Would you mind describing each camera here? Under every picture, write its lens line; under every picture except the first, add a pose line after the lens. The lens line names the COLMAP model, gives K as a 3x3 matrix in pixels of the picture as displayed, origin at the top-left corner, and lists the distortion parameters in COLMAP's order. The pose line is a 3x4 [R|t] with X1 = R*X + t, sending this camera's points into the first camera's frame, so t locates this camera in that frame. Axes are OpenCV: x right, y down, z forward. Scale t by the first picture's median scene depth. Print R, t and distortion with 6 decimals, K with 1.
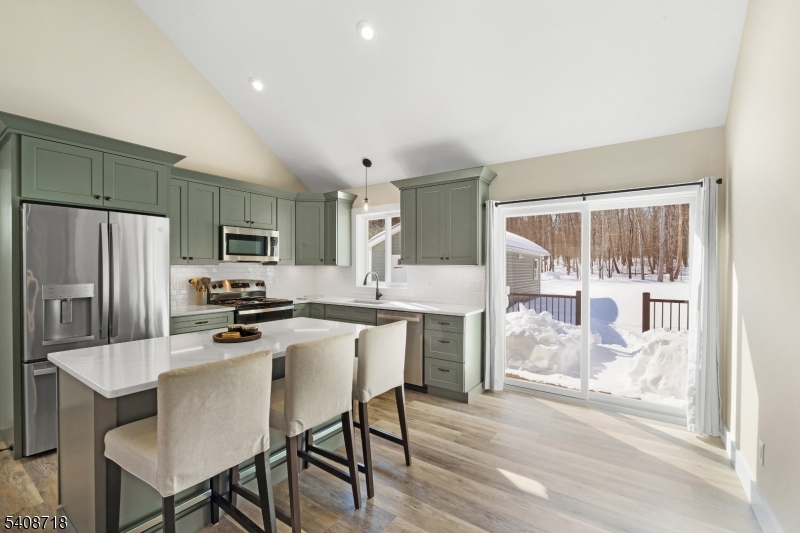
lens RADIAL K [[349.8, 0, 398.6], [0, 349.8, 269.3], [0, 0, 1]] dist [-0.003704, -0.000431]
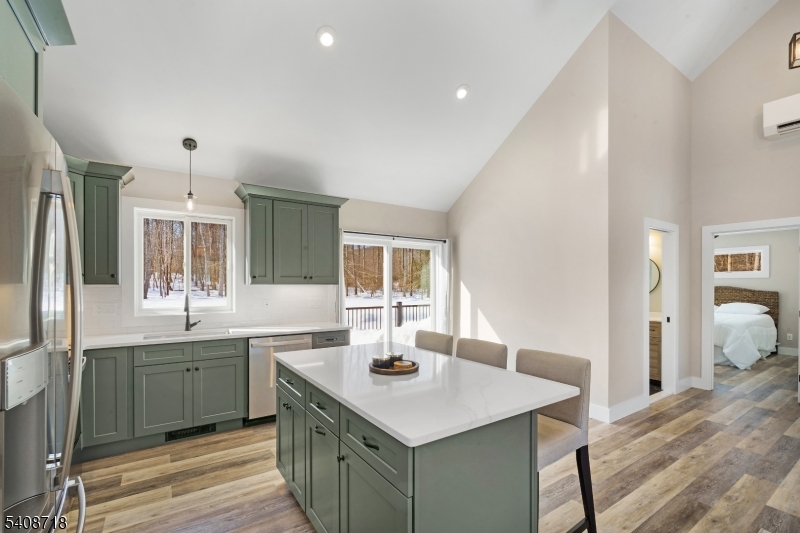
lens RADIAL K [[362.1, 0, 403.8], [0, 362.1, 284.8], [0, 0, 1]] dist [-0.001195, -0.000110]
pose [[0.355144, -0.003766, 0.934804, -0.728189], [0.006365, 0.999978, 0.001611, -0.010414], [-0.934790, 0.005378, 0.355160, 0.358687]]
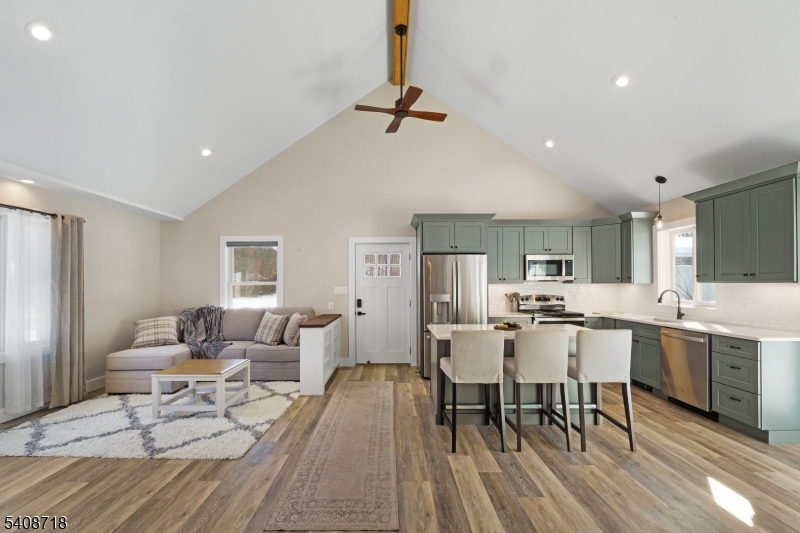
lens RADIAL K [[355.7, 0, 390.9], [0, 355.7, 282.5], [0, 0, 1]] dist [-0.001705, -0.000123]
pose [[0.572556, -0.007418, -0.819832, 0.335009], [-0.002773, 0.999936, -0.010984, -0.000054], [0.819861, 0.008563, 0.572499, -0.228585]]
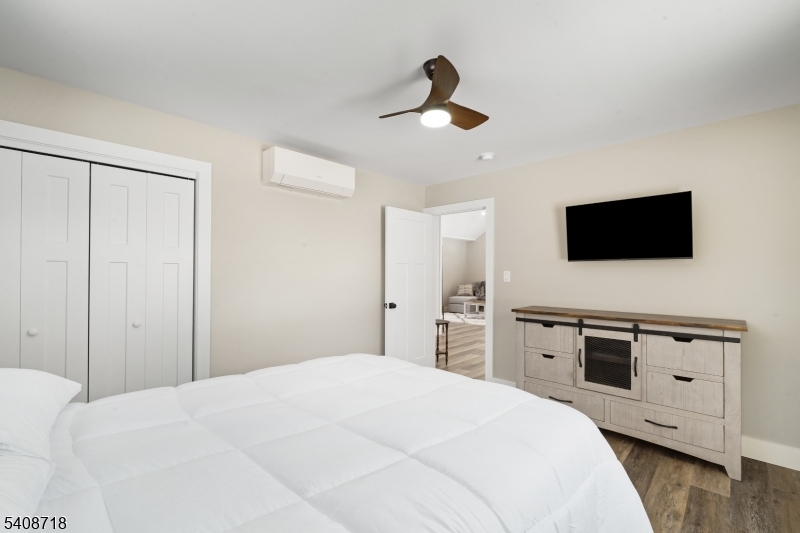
lens RADIAL K [[349.8, 0, 398.6], [0, 349.8, 269.3], [0, 0, 1]] dist [-0.003704, -0.000431]
pose [[-0.156350, -0.009307, -0.987658, 1.811893], [-0.005902, 0.999947, -0.008488, 0.012649], [0.987684, 0.004502, -0.156396, -0.278864]]
